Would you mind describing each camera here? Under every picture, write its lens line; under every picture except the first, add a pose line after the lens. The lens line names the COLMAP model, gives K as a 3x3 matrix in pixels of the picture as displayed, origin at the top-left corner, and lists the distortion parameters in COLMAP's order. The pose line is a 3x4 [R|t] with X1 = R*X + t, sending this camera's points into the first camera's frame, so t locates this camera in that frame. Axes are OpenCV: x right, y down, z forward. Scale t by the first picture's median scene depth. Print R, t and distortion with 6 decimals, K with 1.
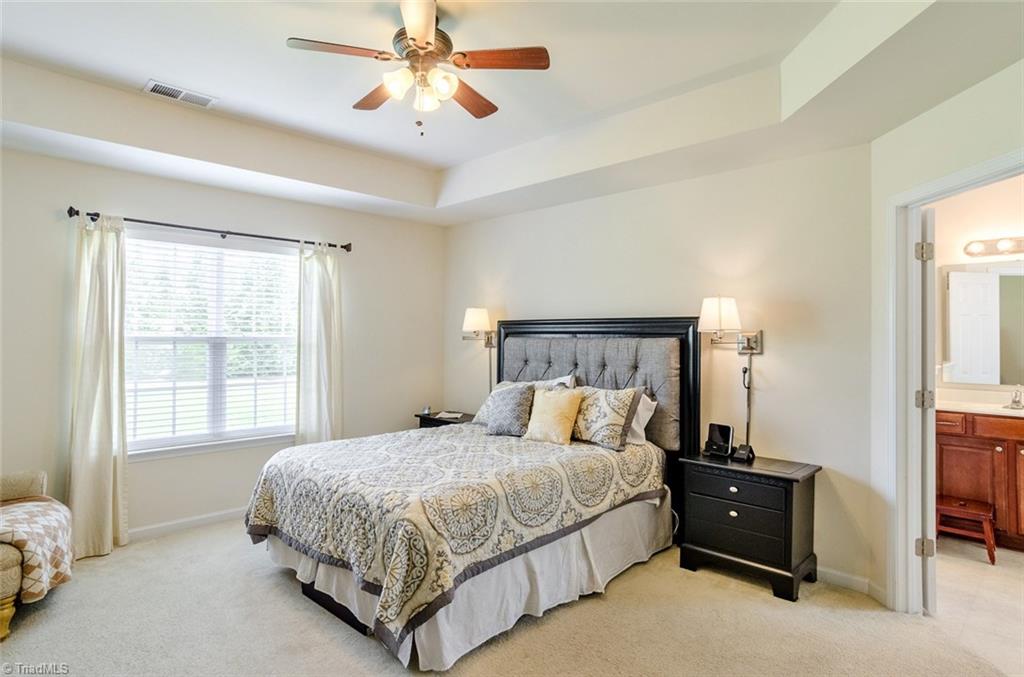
lens RADIAL K [[579.0, 0, 506.7], [0, 579.0, 341.4], [0, 0, 1]] dist [-0.033988, 0.001054]
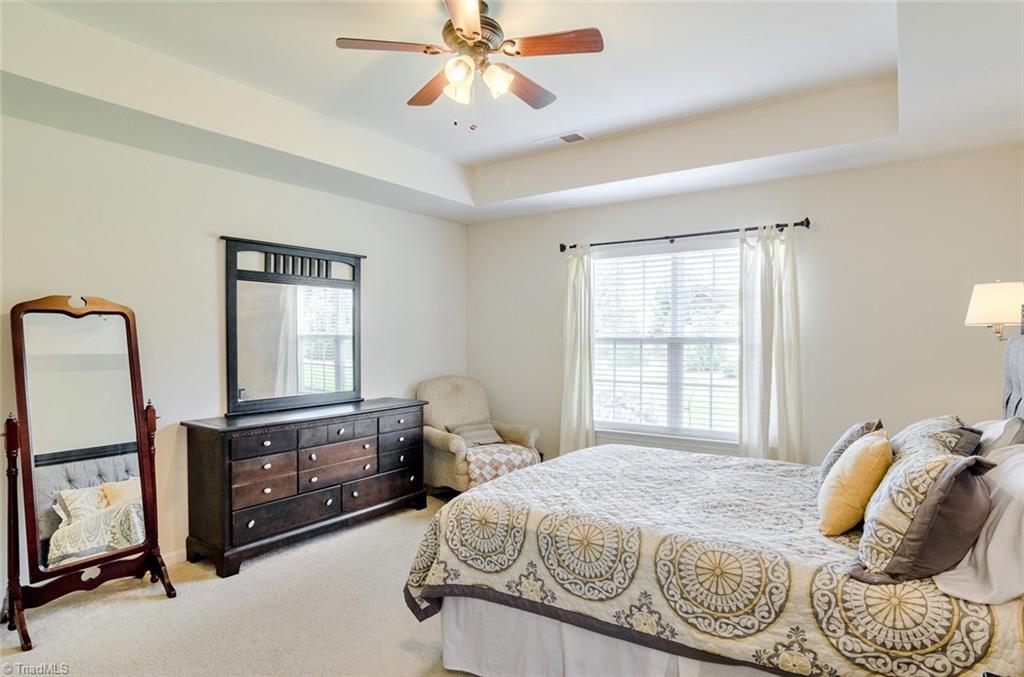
lens RADIAL K [[573.3, 0, 511.4], [0, 573.3, 363.8], [0, 0, 1]] dist [-0.026523, 0.000307]
pose [[0.151260, 0.039658, -0.987698, 0.583016], [-0.003201, 0.999209, 0.039630, -0.000265], [0.988489, -0.002833, 0.151267, 0.640739]]
